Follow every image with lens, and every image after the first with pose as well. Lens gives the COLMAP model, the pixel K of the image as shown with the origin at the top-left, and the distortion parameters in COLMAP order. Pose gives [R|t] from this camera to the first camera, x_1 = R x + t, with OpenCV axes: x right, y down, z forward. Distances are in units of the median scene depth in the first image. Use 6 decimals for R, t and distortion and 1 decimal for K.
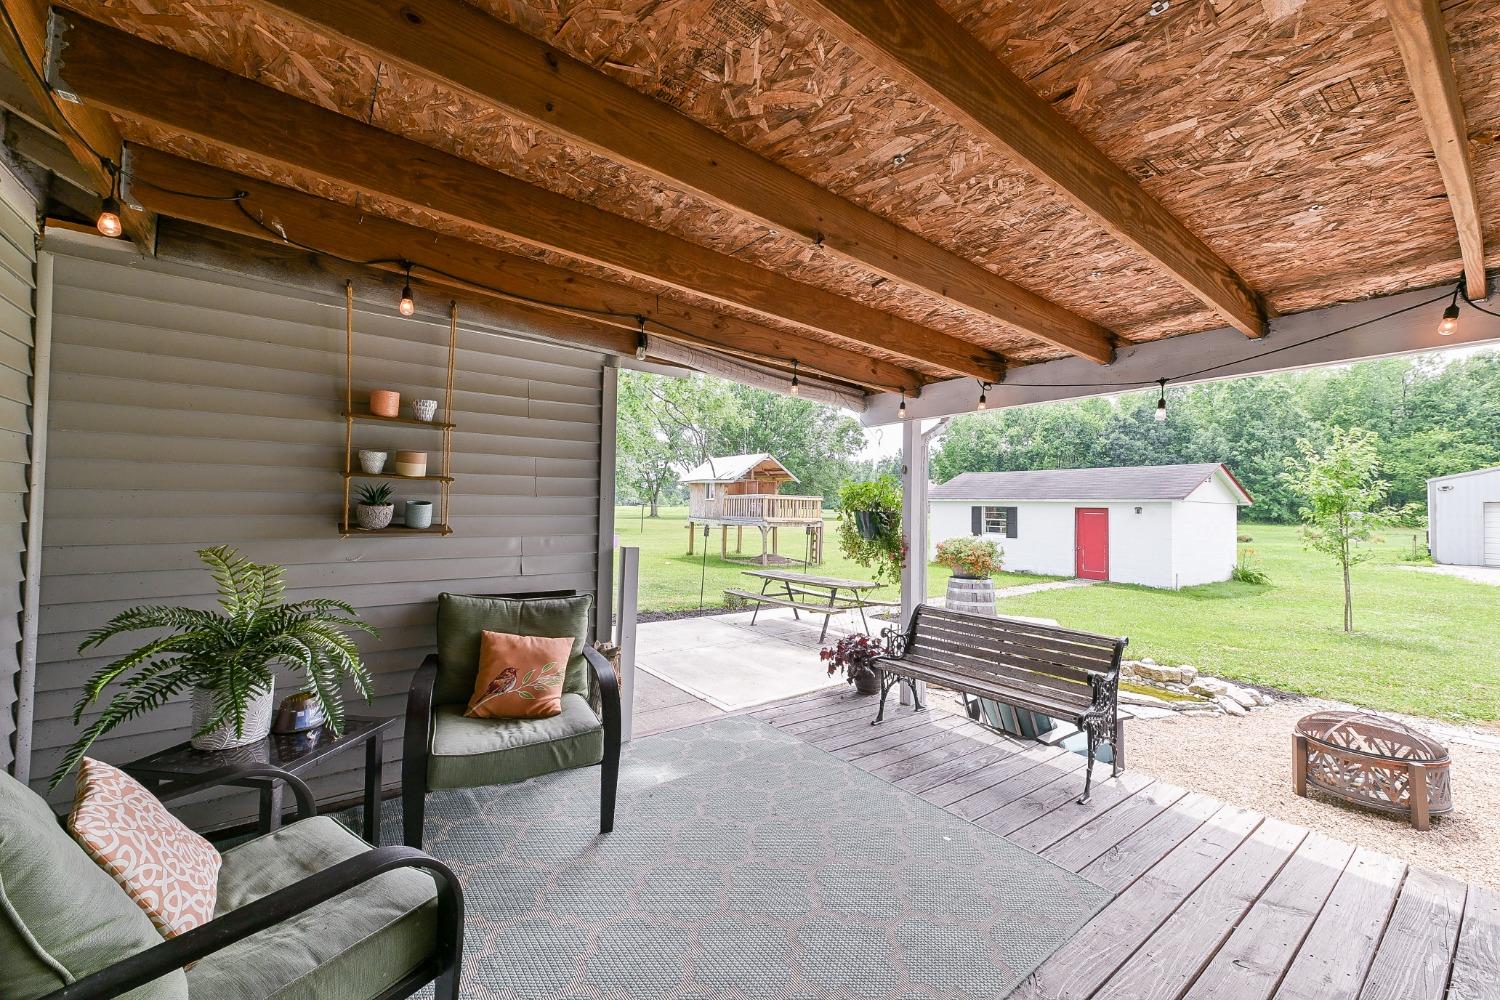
lens RADIAL K [[592.4, 0, 751.9], [0, 592.4, 500.6], [0, 0, 1]] dist [0.003247, 0.000108]
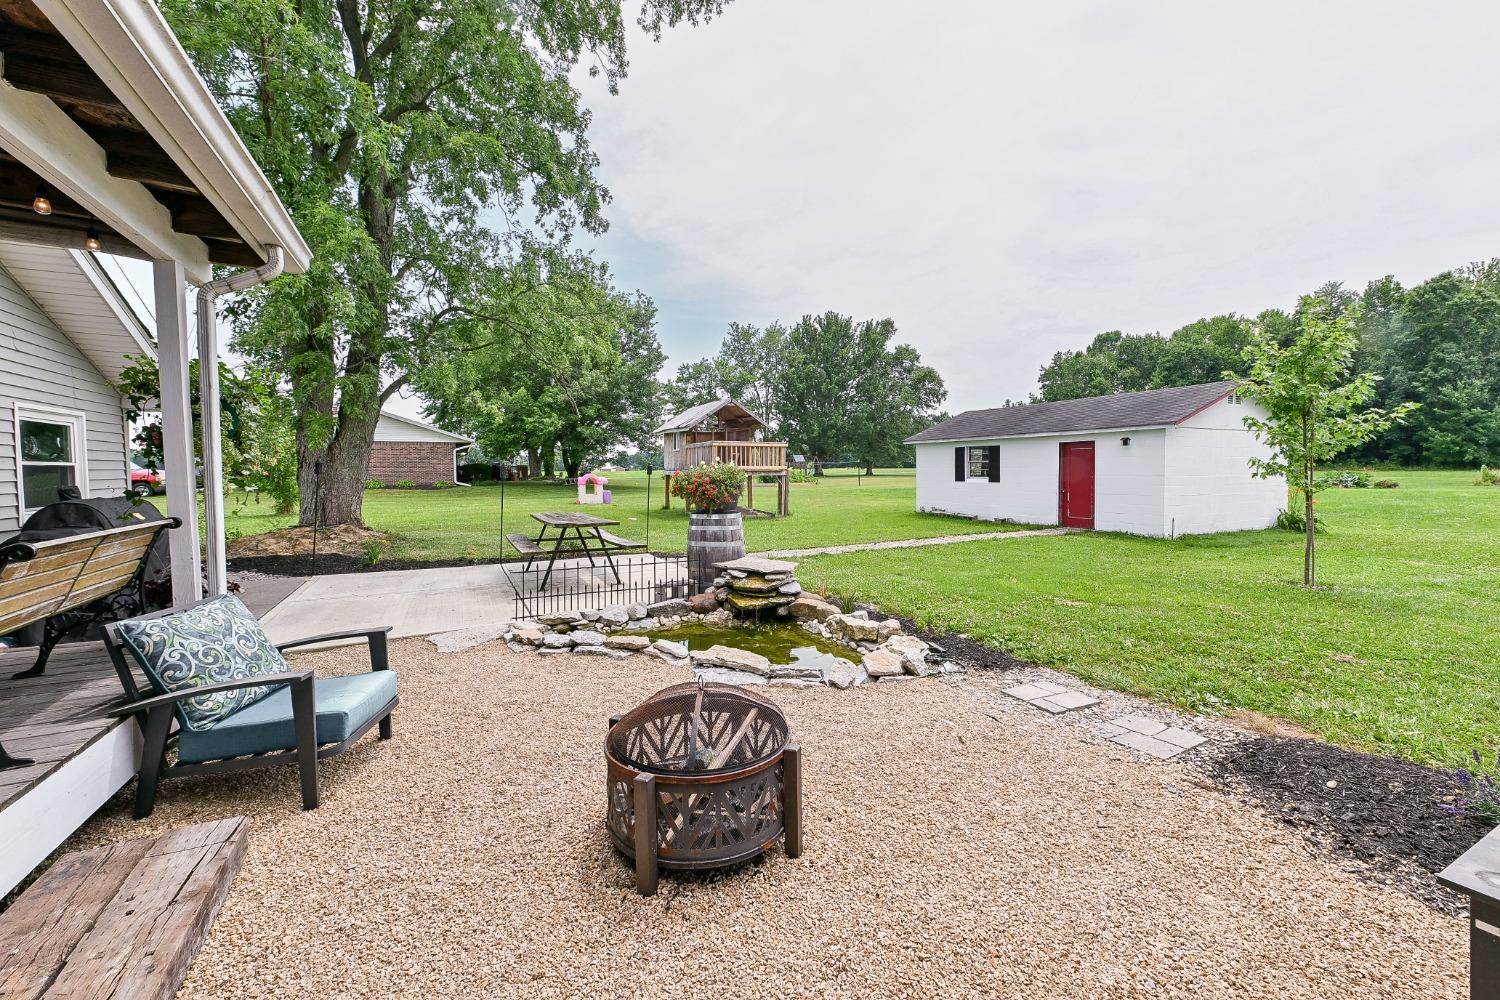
lens RADIAL K [[592.4, 0, 751.3], [0, 592.4, 499.2], [0, 0, 1]] dist [0.003247, 0.000108]
pose [[0.983959, -0.017007, -0.177582, 0.232323], [0.027616, 0.997967, 0.057439, 0.027278], [0.176244, -0.061422, 0.982428, 0.086733]]
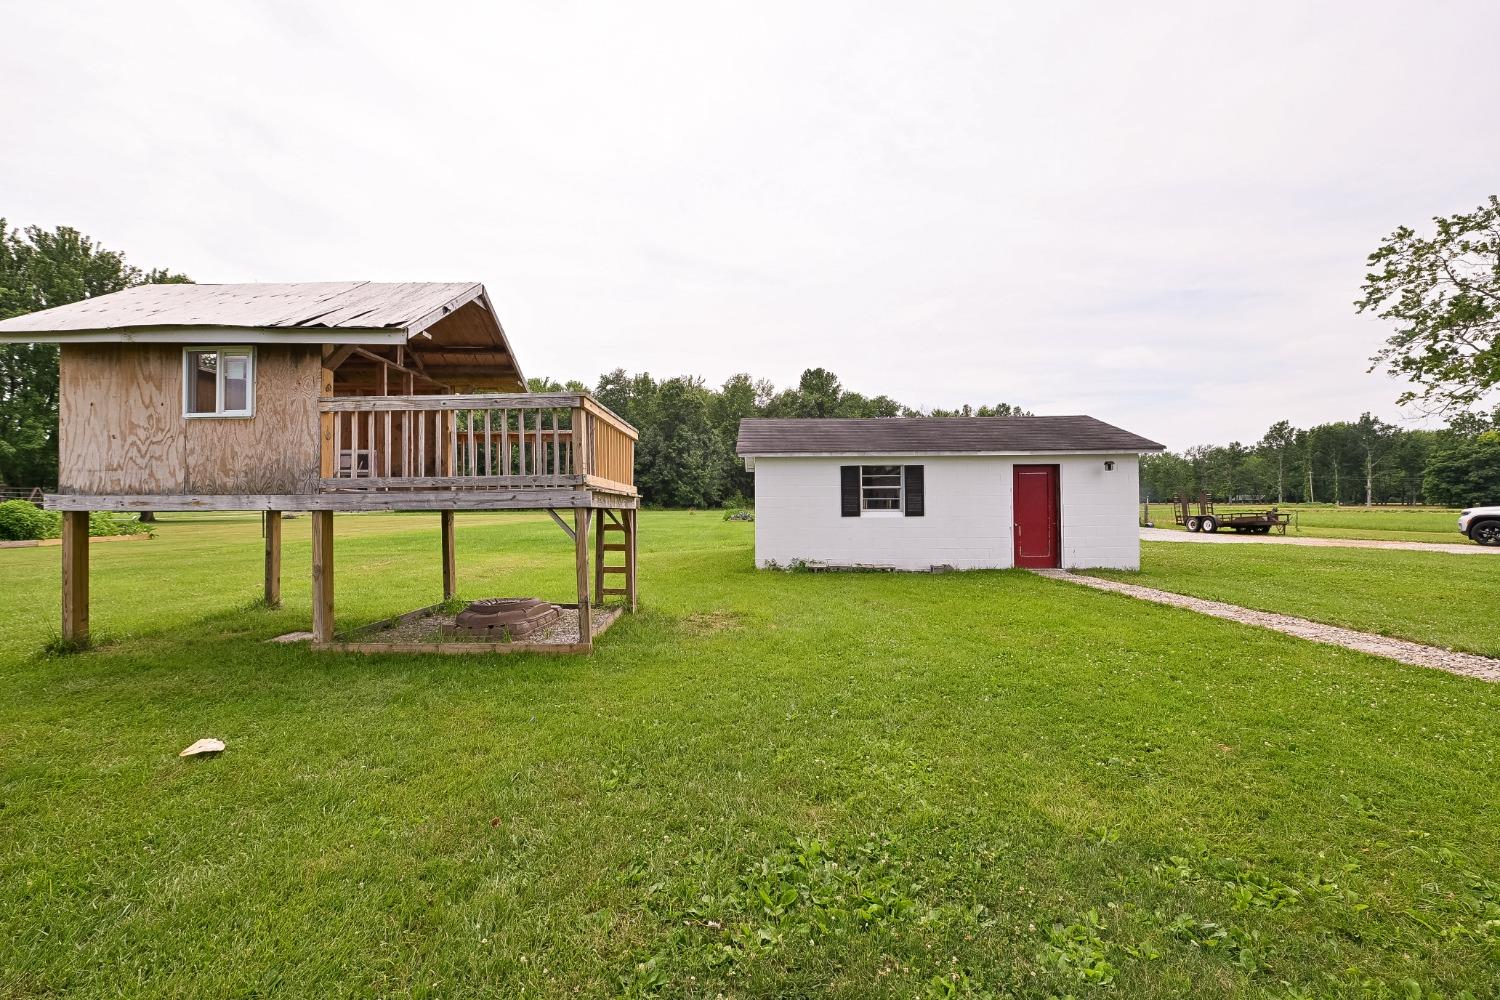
lens RADIAL K [[592.4, 0, 739.7], [0, 592.4, 503.2], [0, 0, 1]] dist [0.003247, 0.000108]
pose [[0.612338, -0.016382, 0.790426, -0.148023], [0.008006, 0.999863, 0.014521, 0.037262], [-0.790556, -0.002564, 0.612385, 0.733442]]
